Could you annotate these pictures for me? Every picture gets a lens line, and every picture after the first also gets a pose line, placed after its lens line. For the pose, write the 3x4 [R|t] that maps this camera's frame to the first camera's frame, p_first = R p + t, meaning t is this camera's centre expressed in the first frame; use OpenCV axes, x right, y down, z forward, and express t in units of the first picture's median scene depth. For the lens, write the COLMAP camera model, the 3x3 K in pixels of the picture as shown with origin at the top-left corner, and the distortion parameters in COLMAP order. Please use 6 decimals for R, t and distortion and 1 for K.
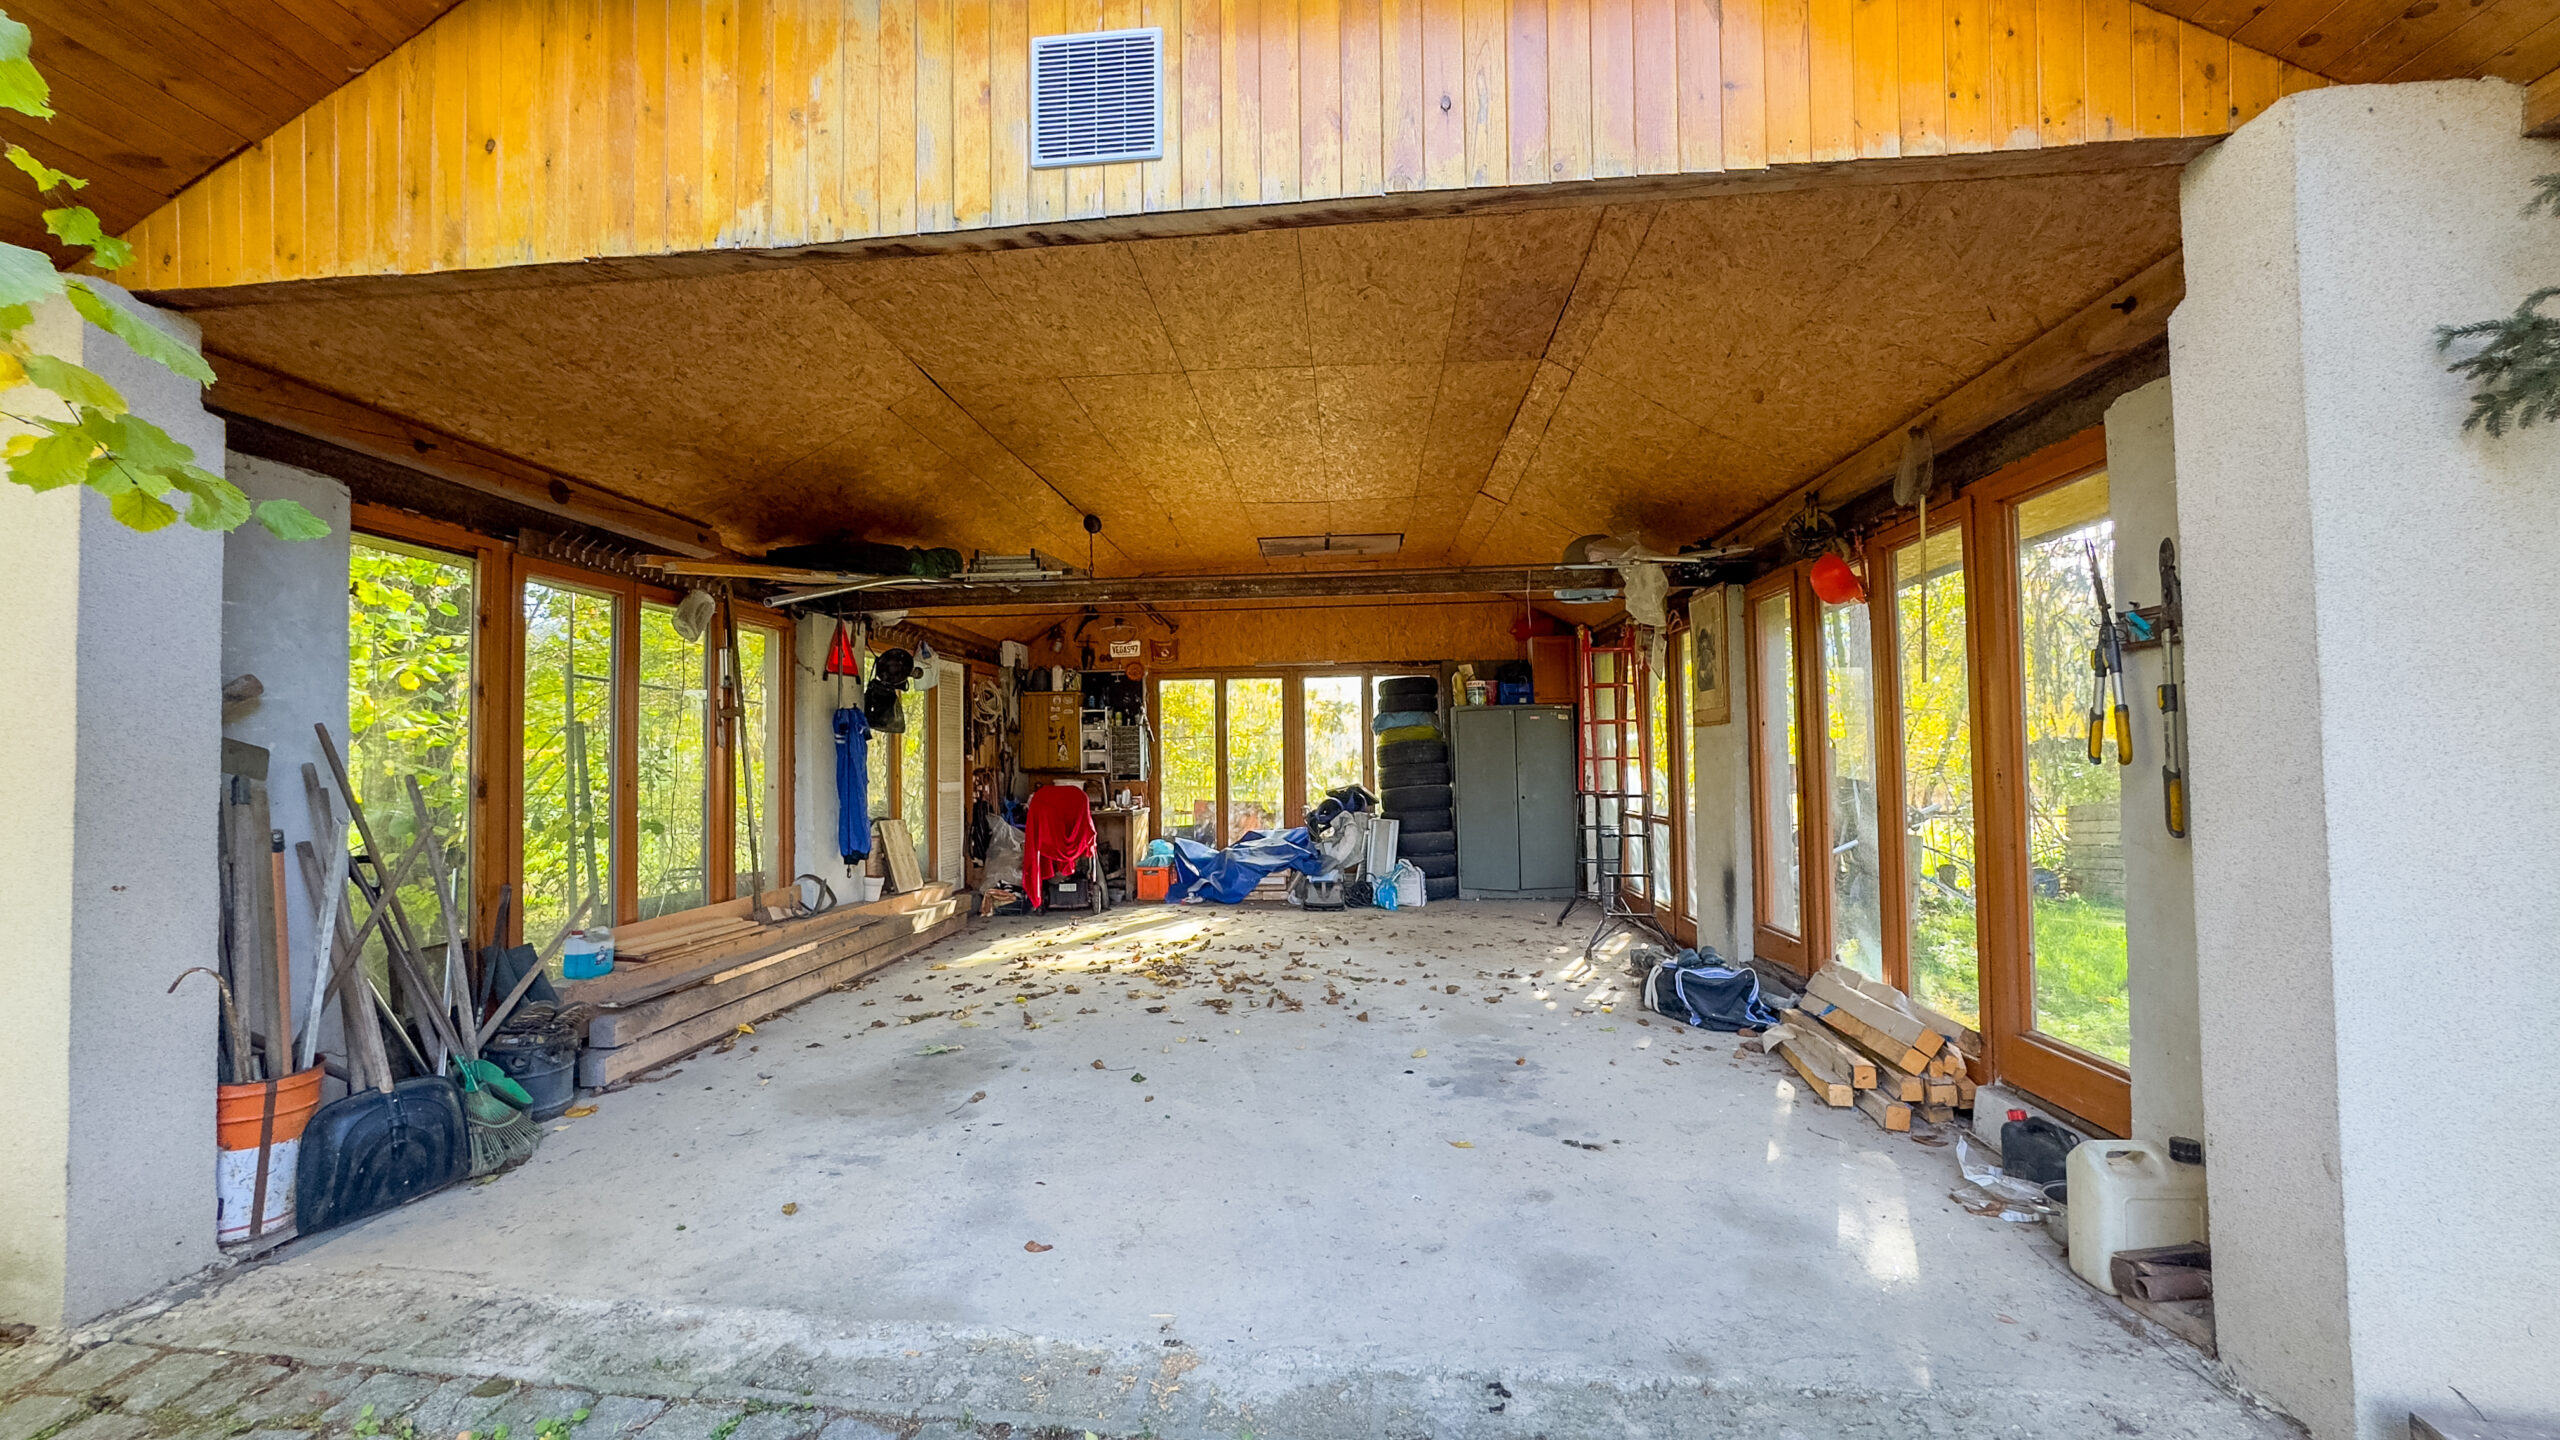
lens RADIAL K [[1034.6, 0, 1280.0], [0, 1034.6, 720.0], [0, 0, 1]] dist [0.002469, 0.000533]
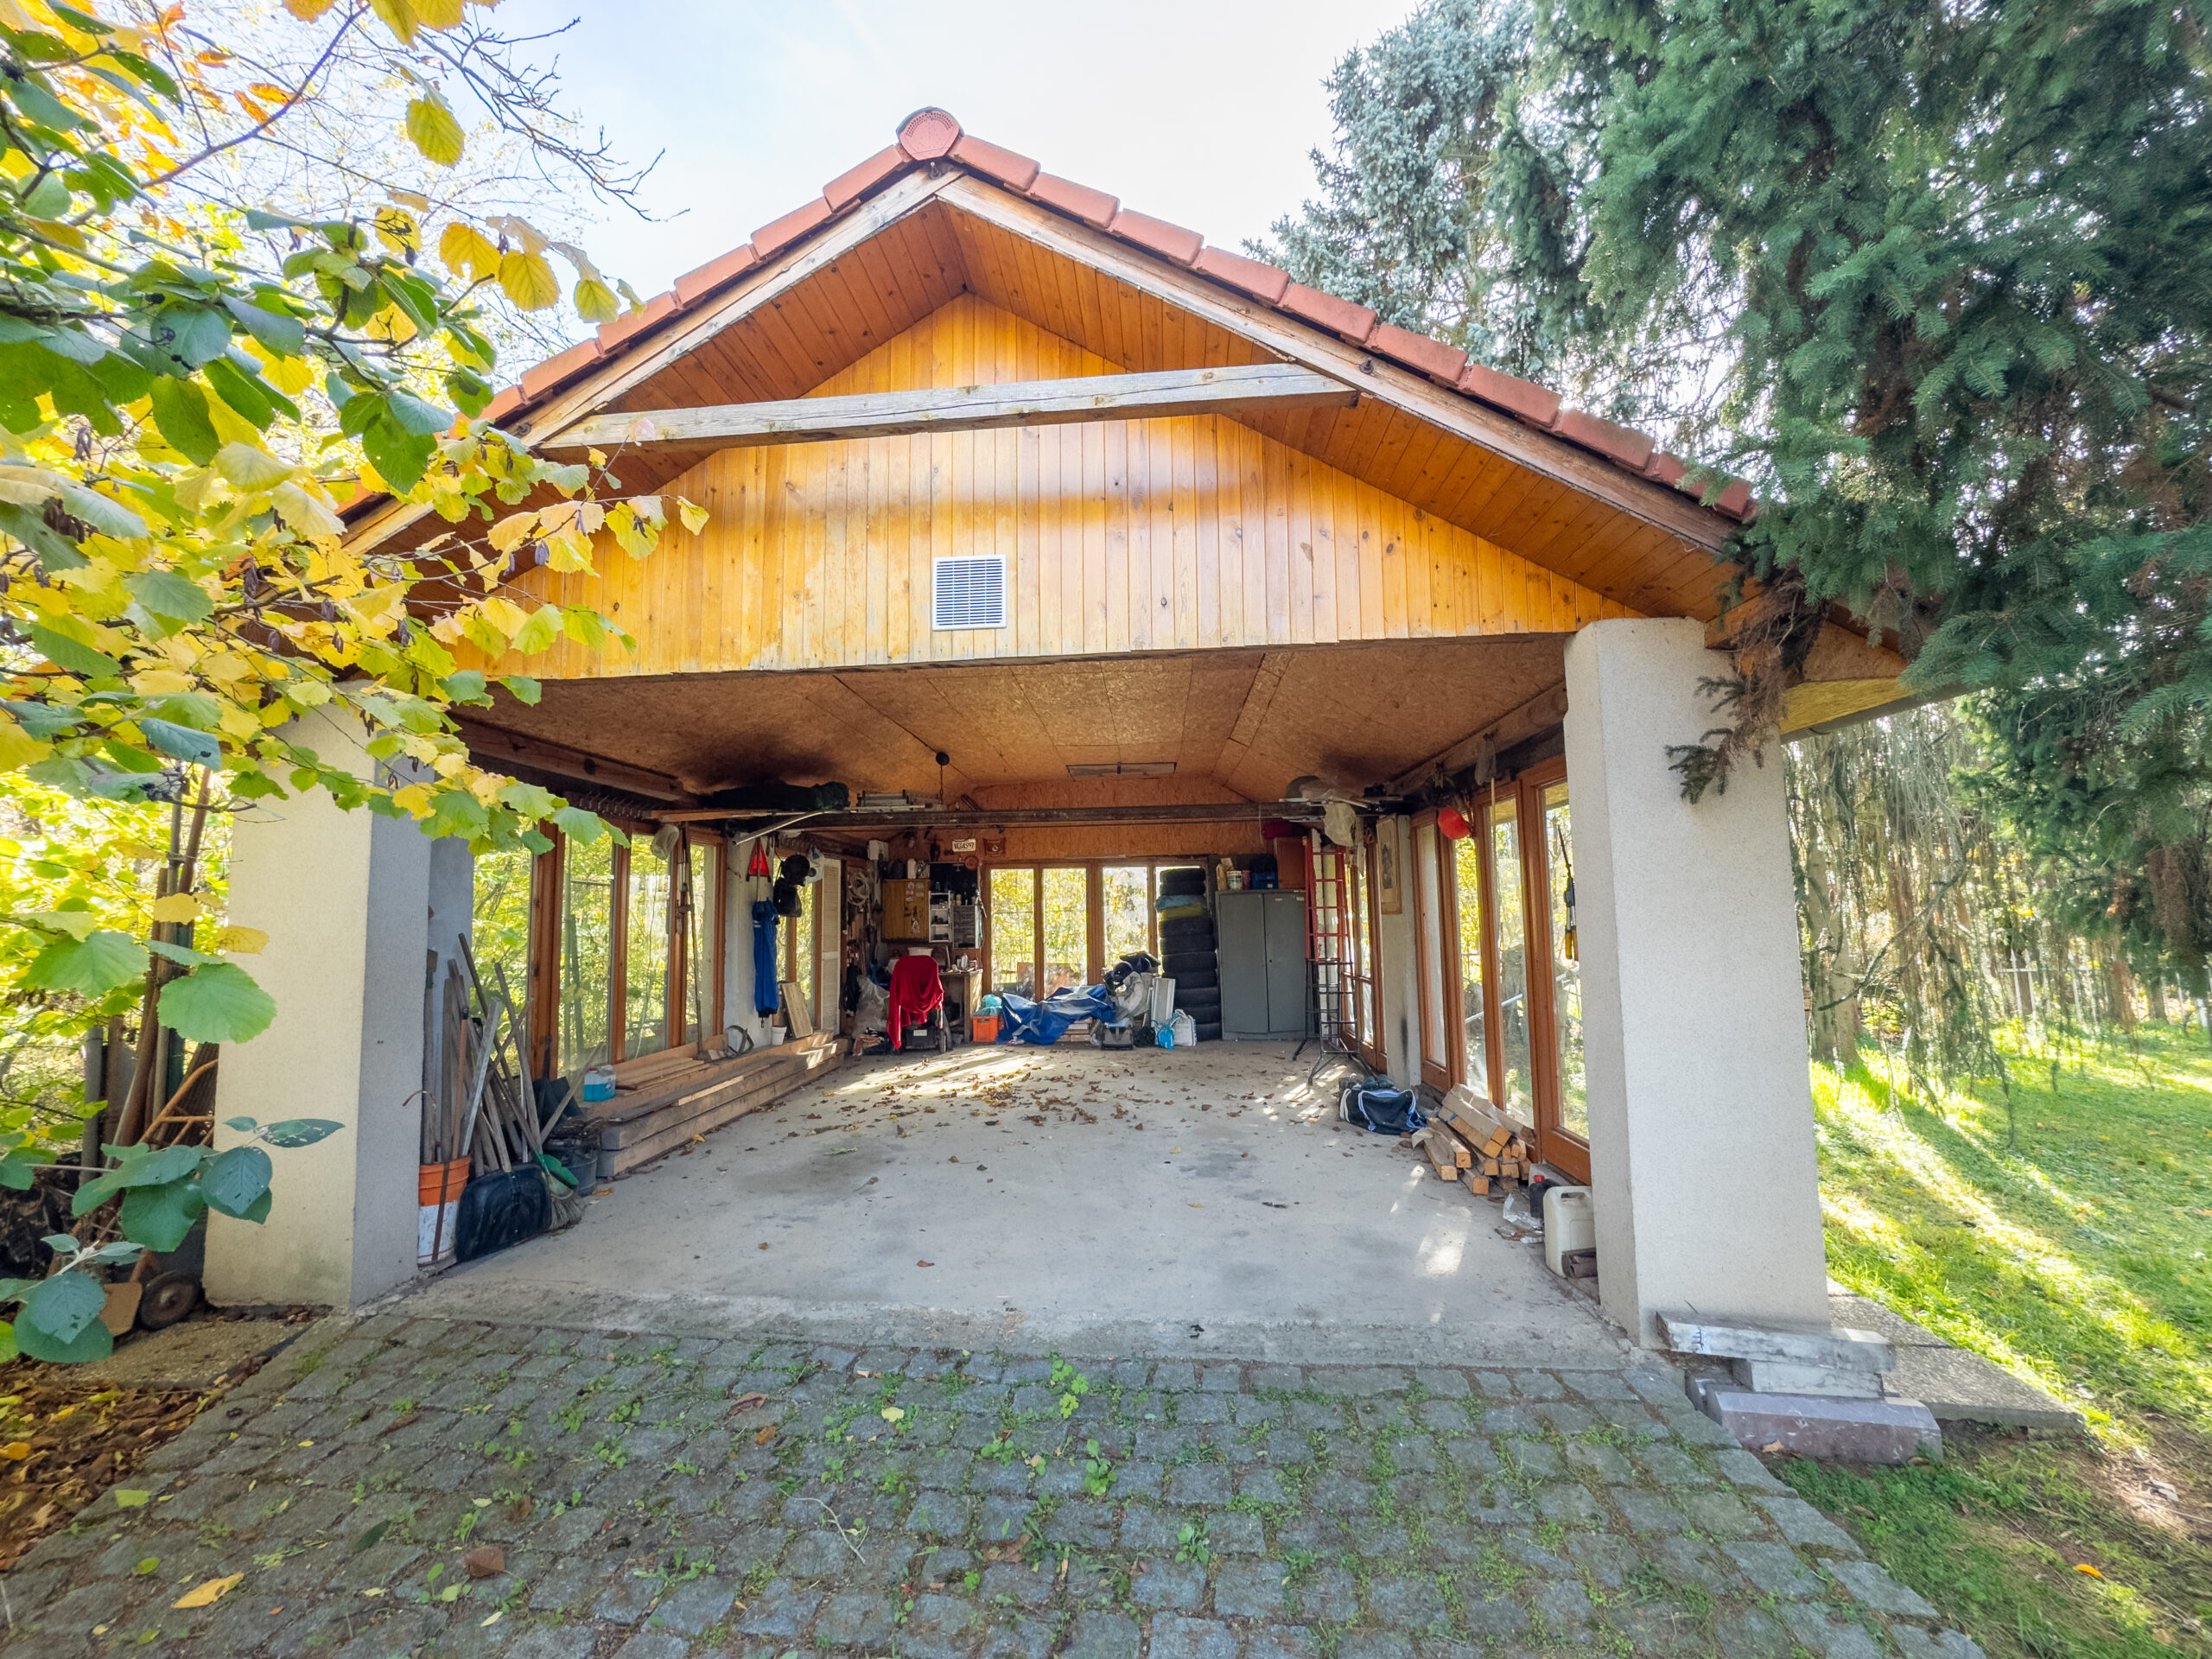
lens RADIAL K [[905.9, 0, 1106.0], [0, 905.9, 829.5], [0, 0, 1]] dist [-0.002648, -0.000225]
pose [[0.999840, -0.001653, 0.017833, 0.013989], [0.002627, 0.998497, -0.054744, -0.051757], [-0.017716, 0.054782, 0.998341, -0.261368]]
